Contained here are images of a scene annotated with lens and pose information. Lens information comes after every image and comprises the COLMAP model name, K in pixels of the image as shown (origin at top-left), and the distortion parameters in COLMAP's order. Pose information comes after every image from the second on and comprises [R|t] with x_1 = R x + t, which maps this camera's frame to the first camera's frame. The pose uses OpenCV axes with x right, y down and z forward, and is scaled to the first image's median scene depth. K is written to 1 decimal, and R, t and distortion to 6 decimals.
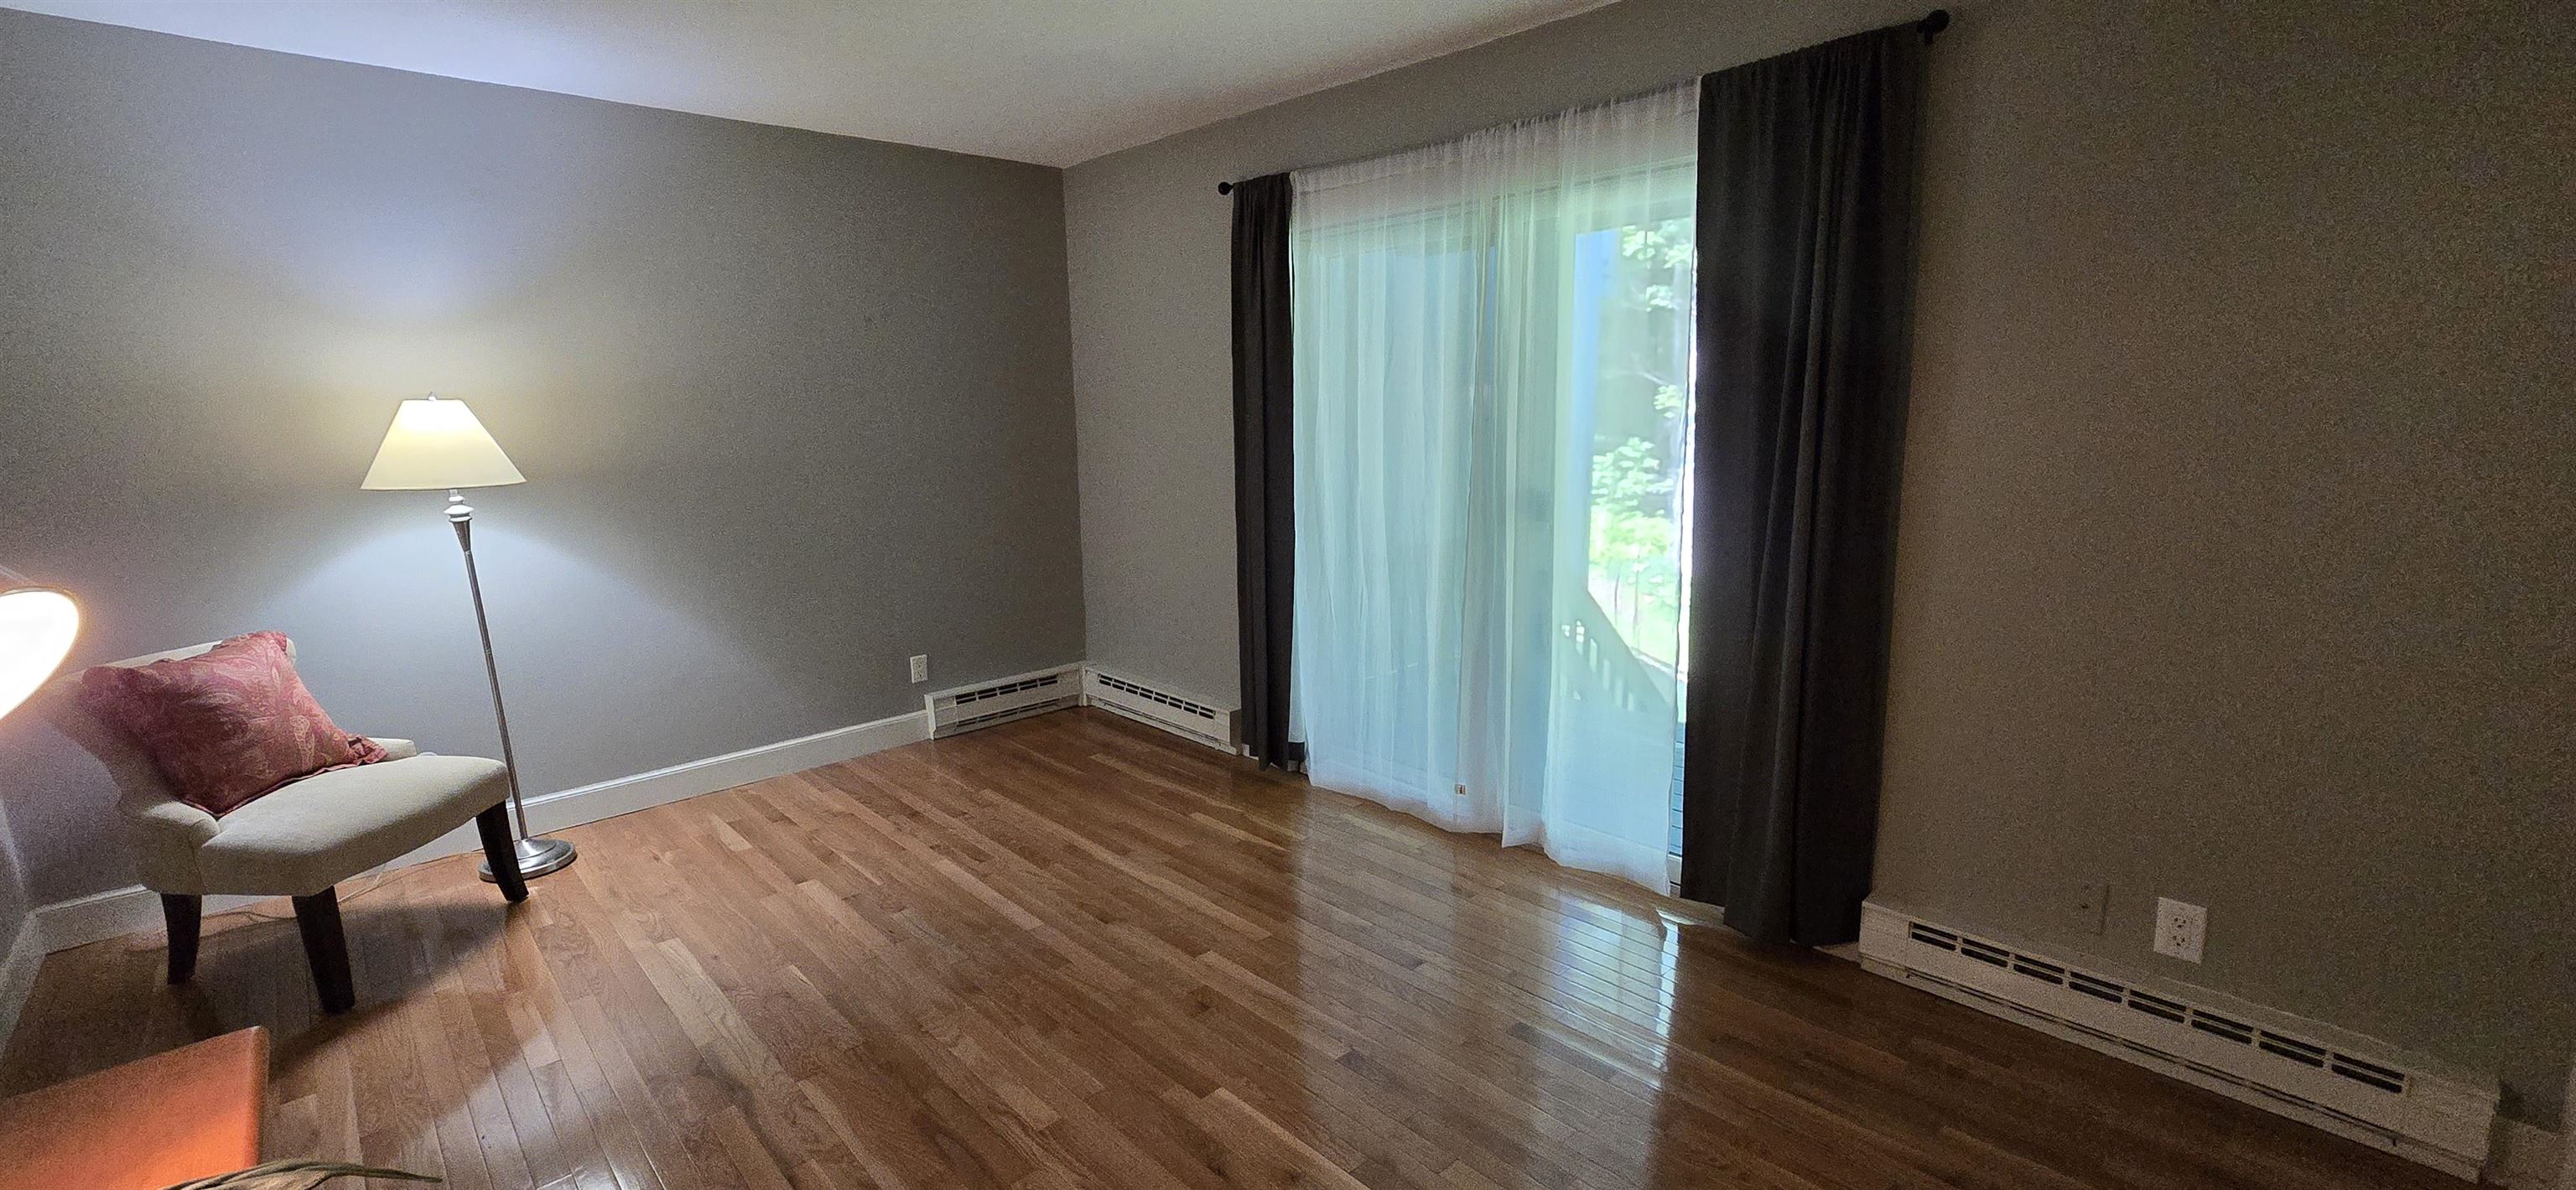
lens RADIAL K [[1057.0, 0, 1275.9], [0, 1057.0, 594.3], [0, 0, 1]] dist [-0.012011, 0.002866]
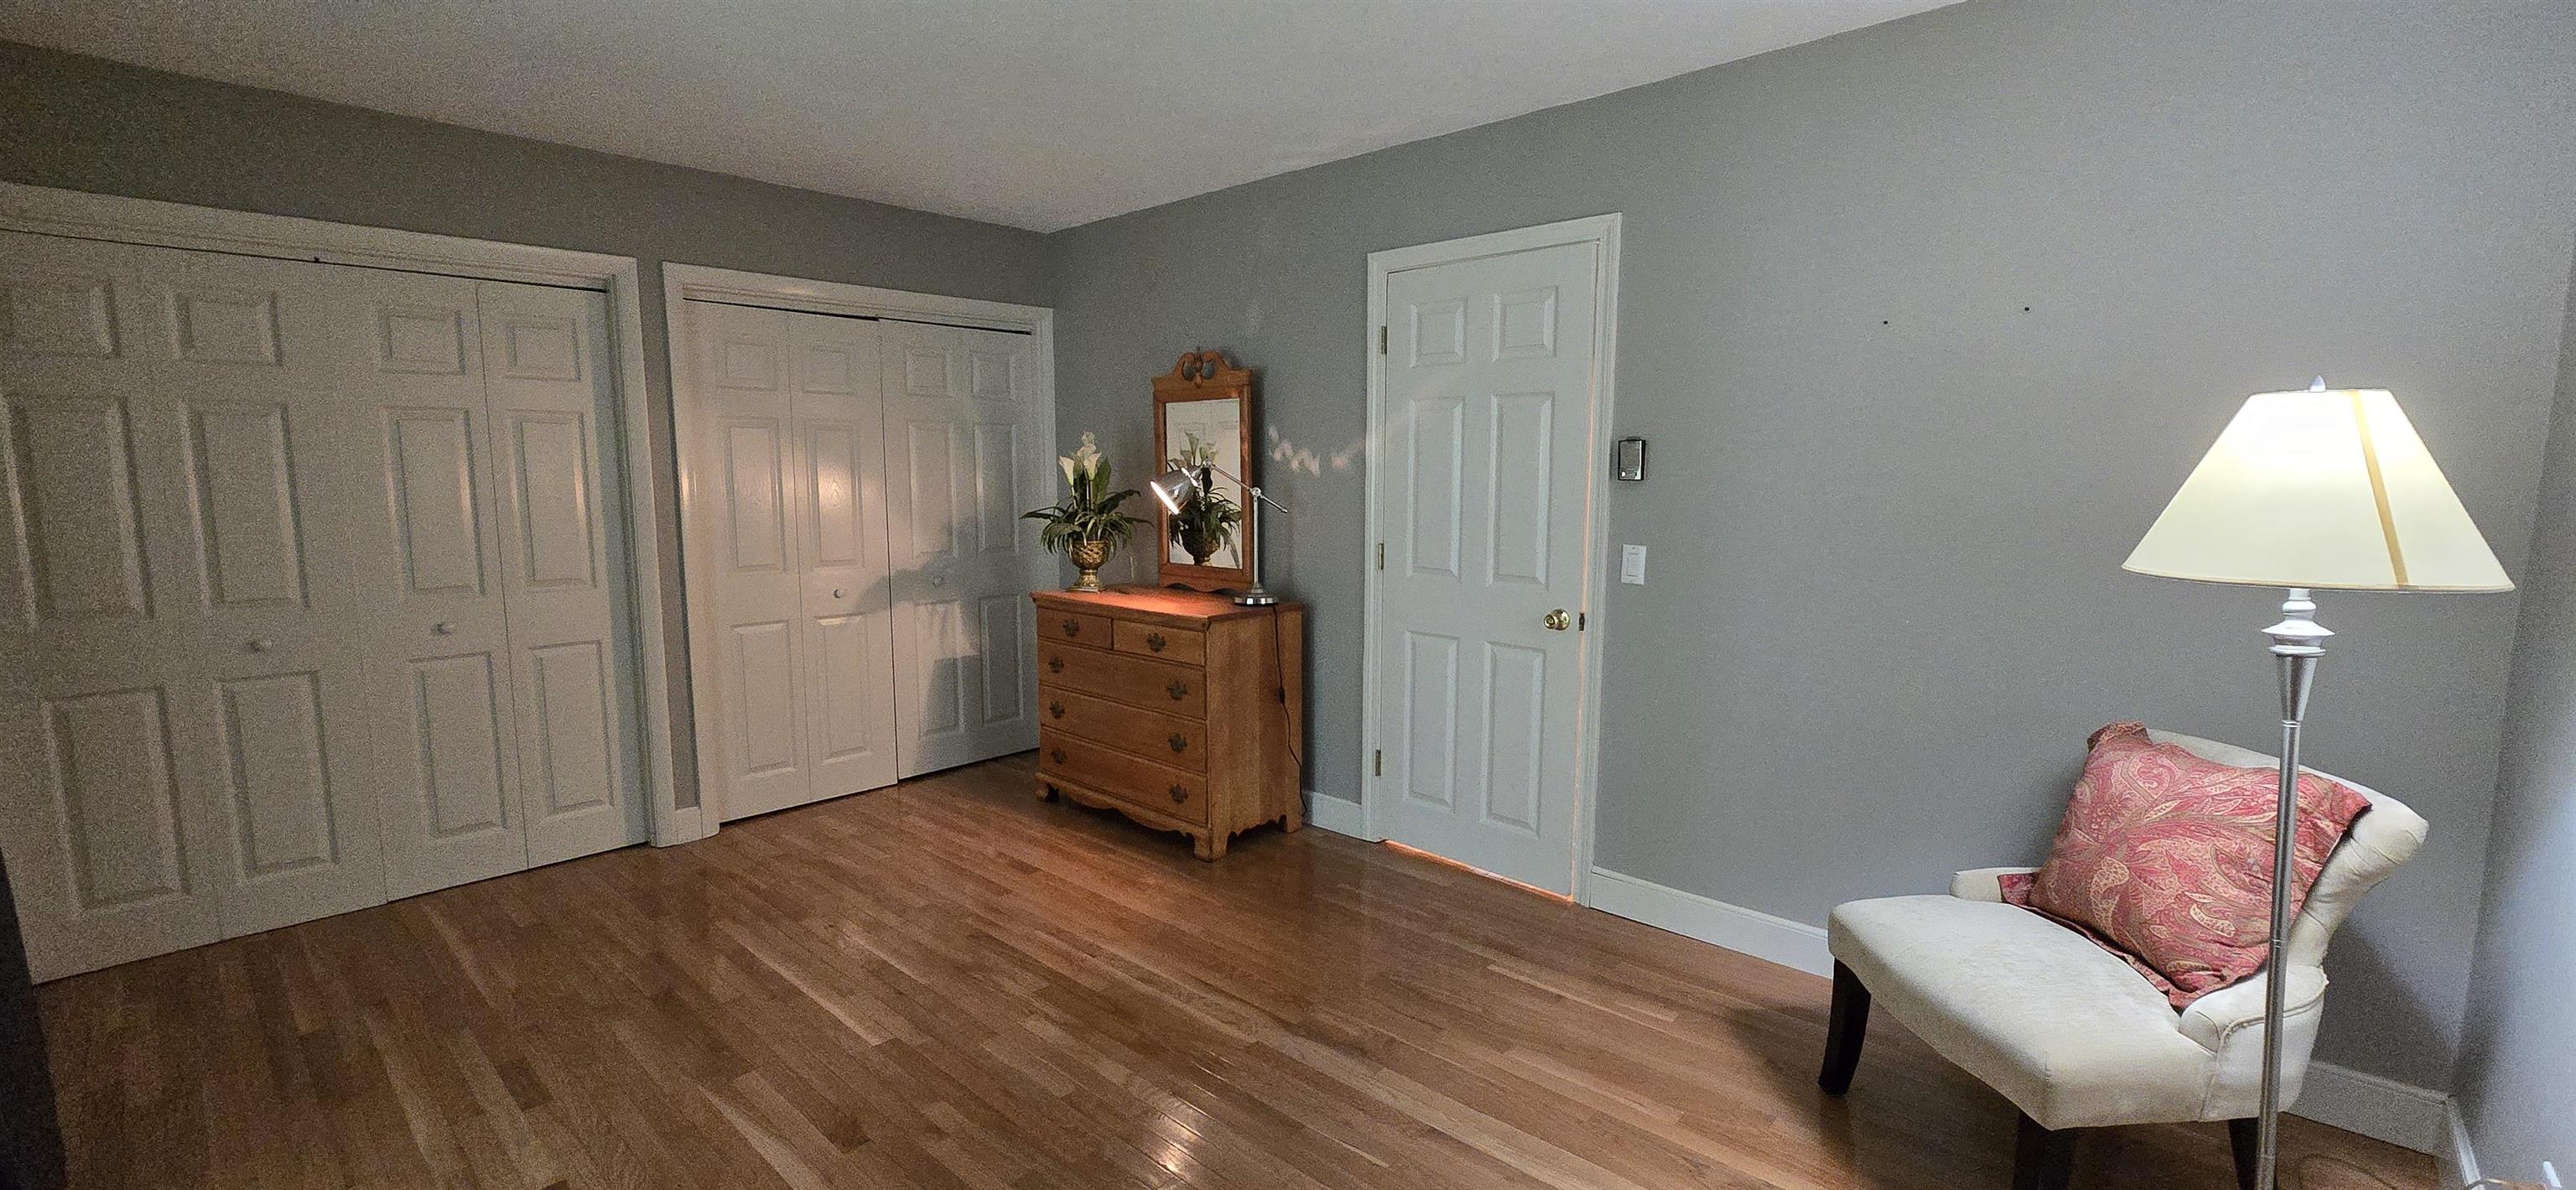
lens RADIAL K [[1057.0, 0, 1275.9], [0, 1057.0, 594.3], [0, 0, 1]] dist [-0.012011, 0.002866]
pose [[-0.997449, 0.030019, -0.064770, -0.418507], [0.009177, 0.953681, 0.300681, -0.326285], [0.070796, 0.299320, -0.951523, 1.938256]]
